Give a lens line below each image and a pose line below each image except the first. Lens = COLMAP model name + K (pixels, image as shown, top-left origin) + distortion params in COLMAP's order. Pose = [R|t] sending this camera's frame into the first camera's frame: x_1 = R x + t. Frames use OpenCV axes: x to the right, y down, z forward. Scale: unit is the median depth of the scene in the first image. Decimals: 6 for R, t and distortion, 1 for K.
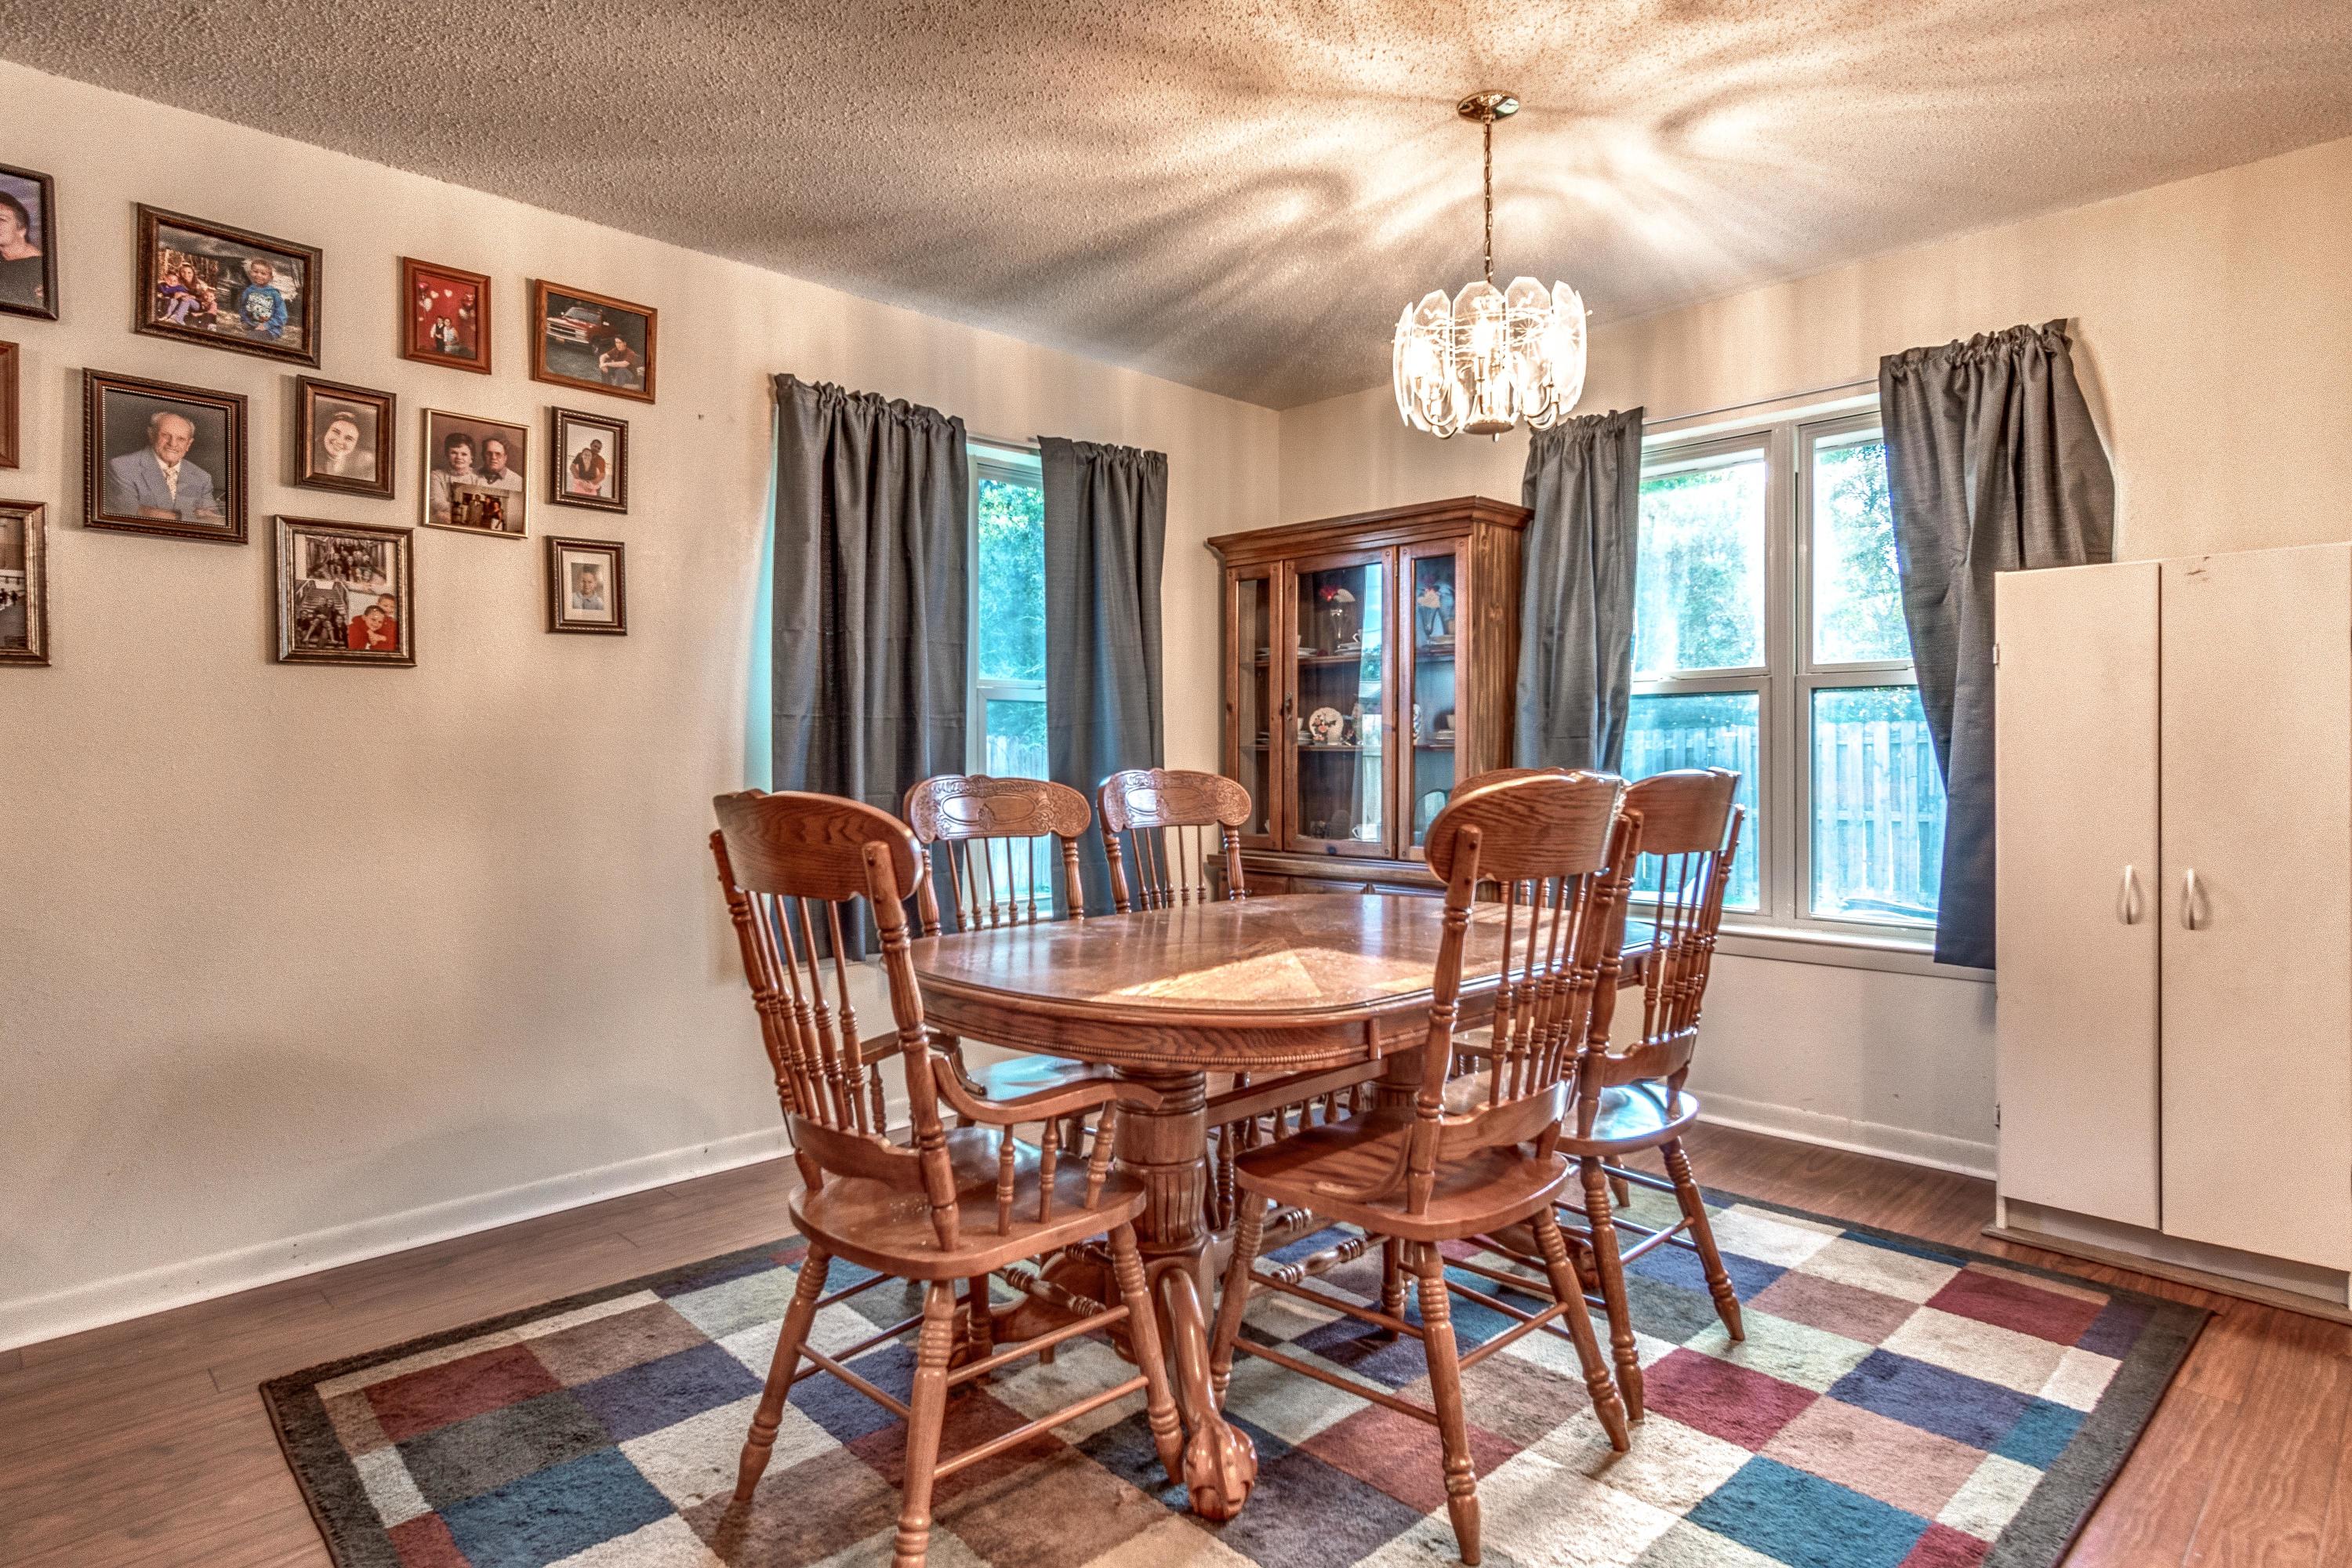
lens RADIAL K [[1239.4, 0, 1126.3], [0, 1239.4, 758.9], [0, 0, 1]] dist [0.009008, 0.004838]
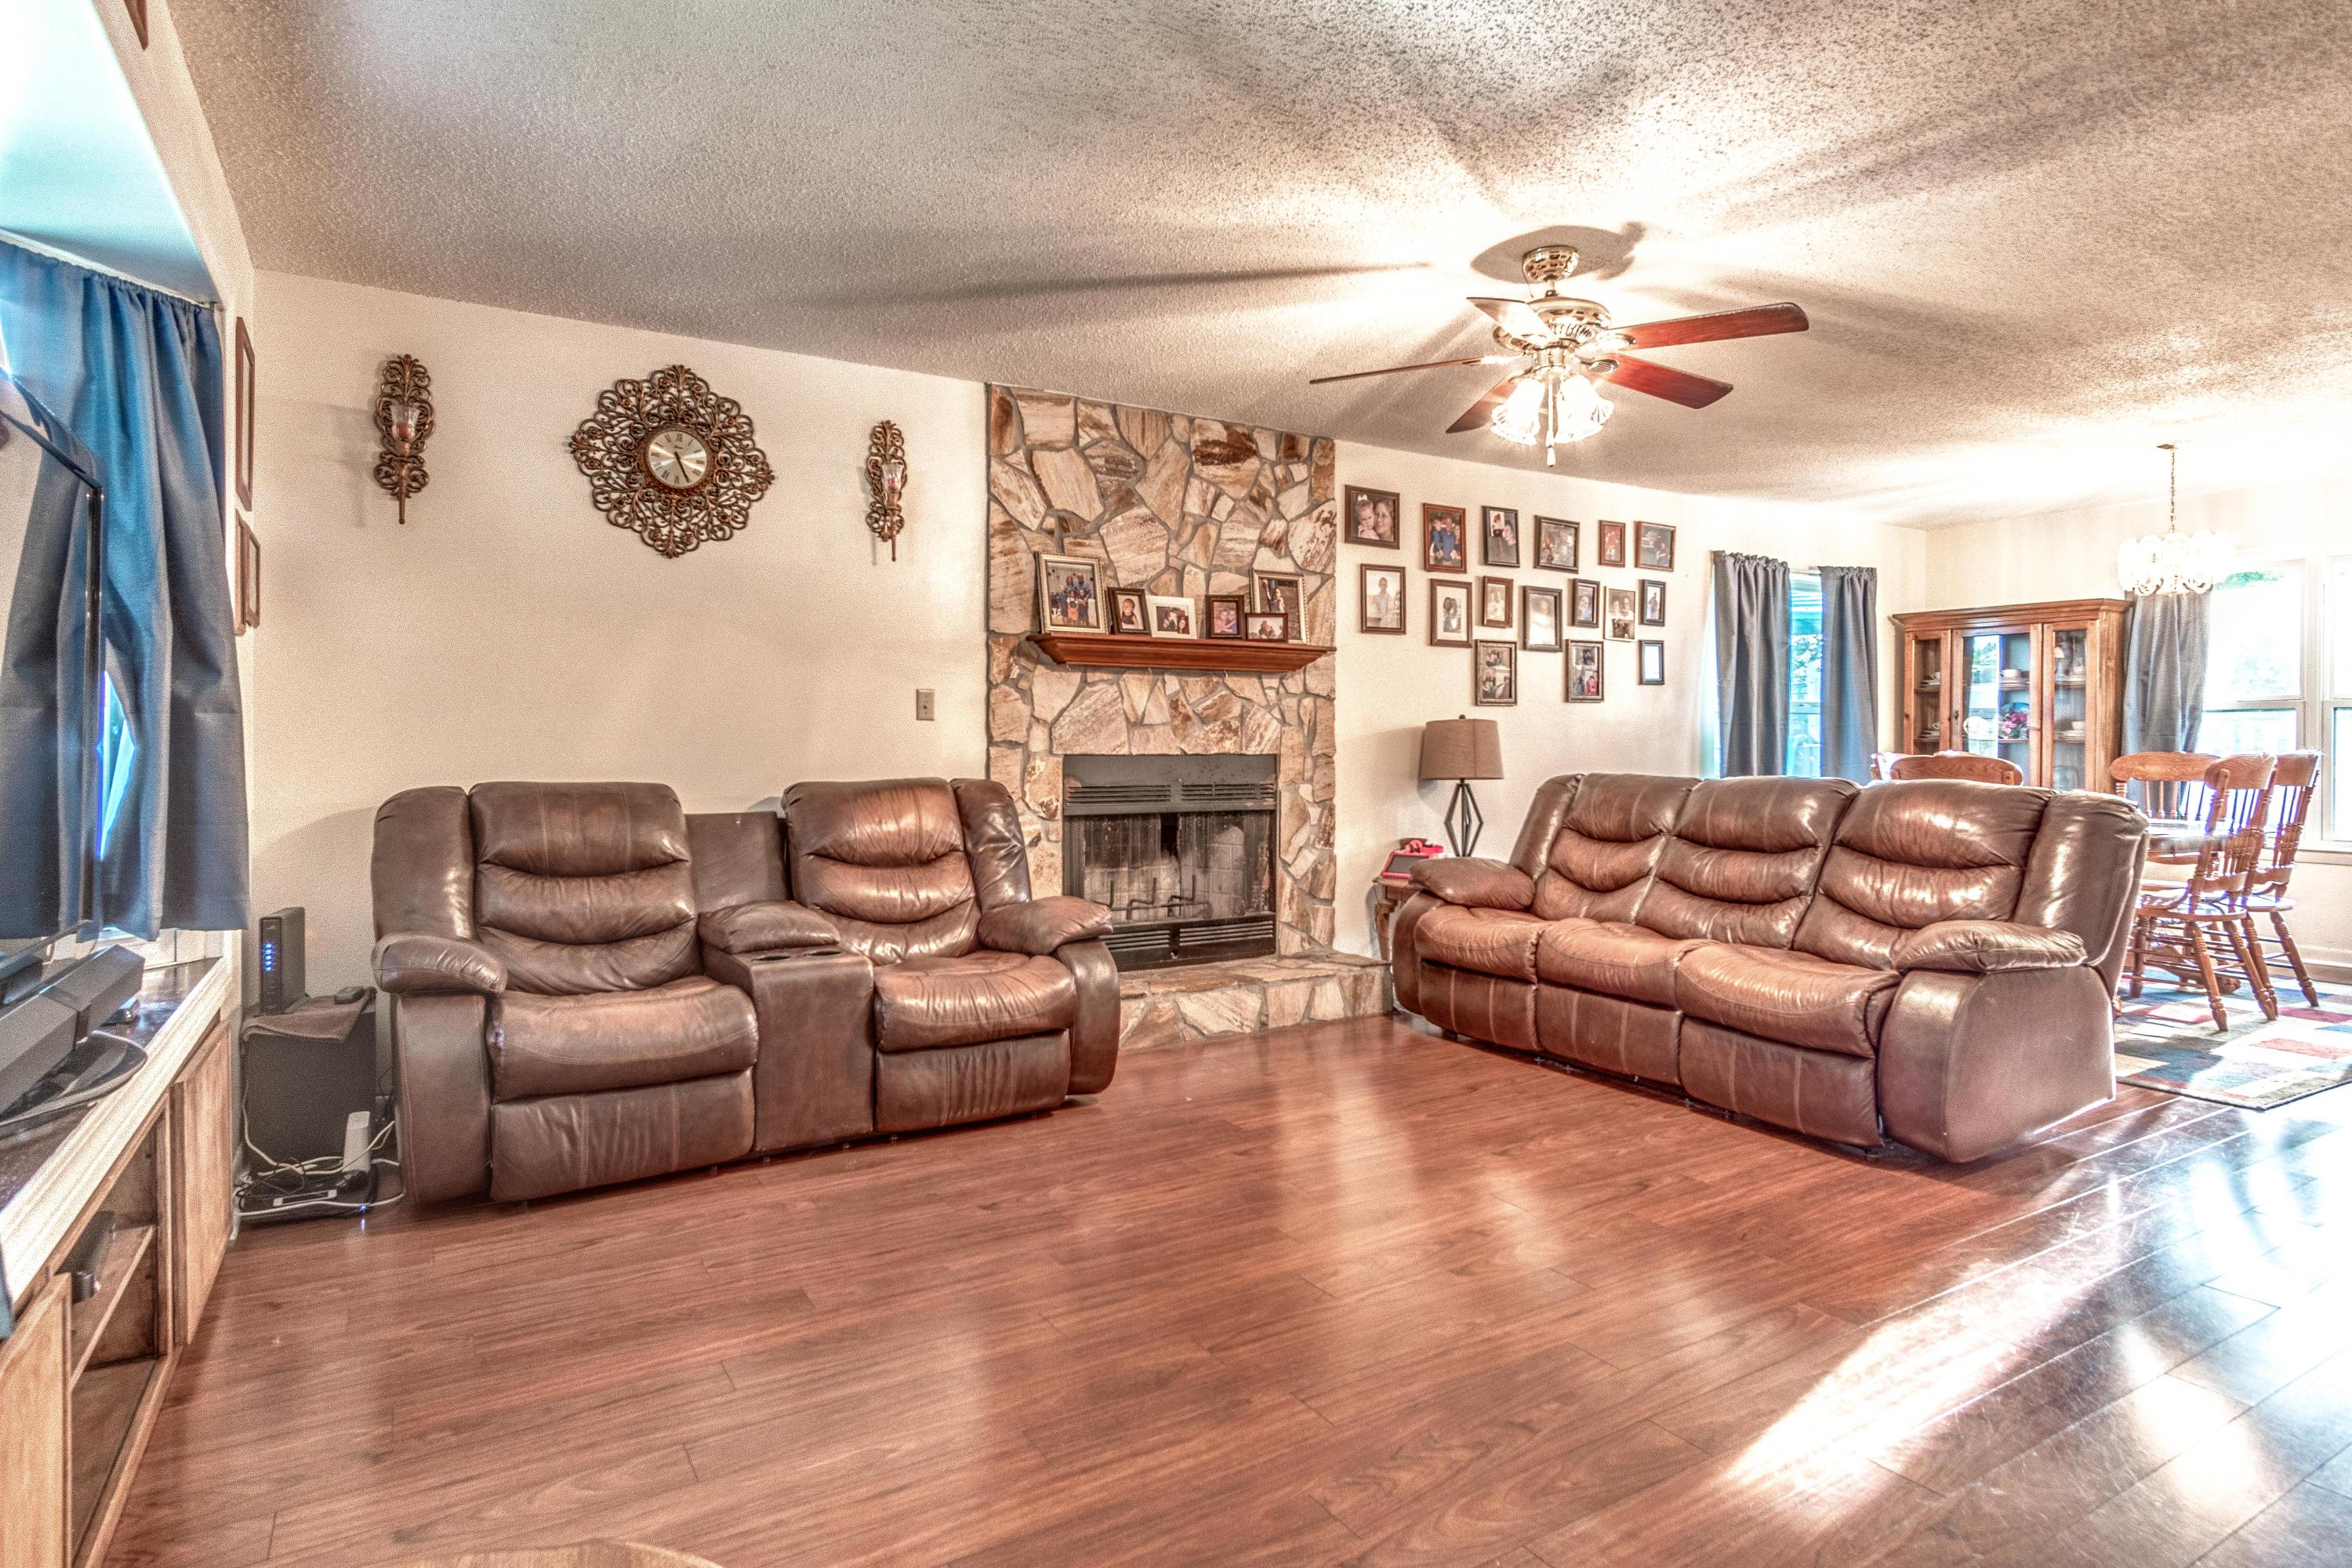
lens RADIAL K [[1239.4, 0, 1155.9], [0, 1239.4, 744.7], [0, 0, 1]] dist [0.009008, 0.004838]
pose [[0.979828, 0.006544, -0.199738, -0.833556], [-0.006349, 0.999979, 0.001620, 0.003657], [0.199744, -0.000319, 0.979848, -1.233073]]
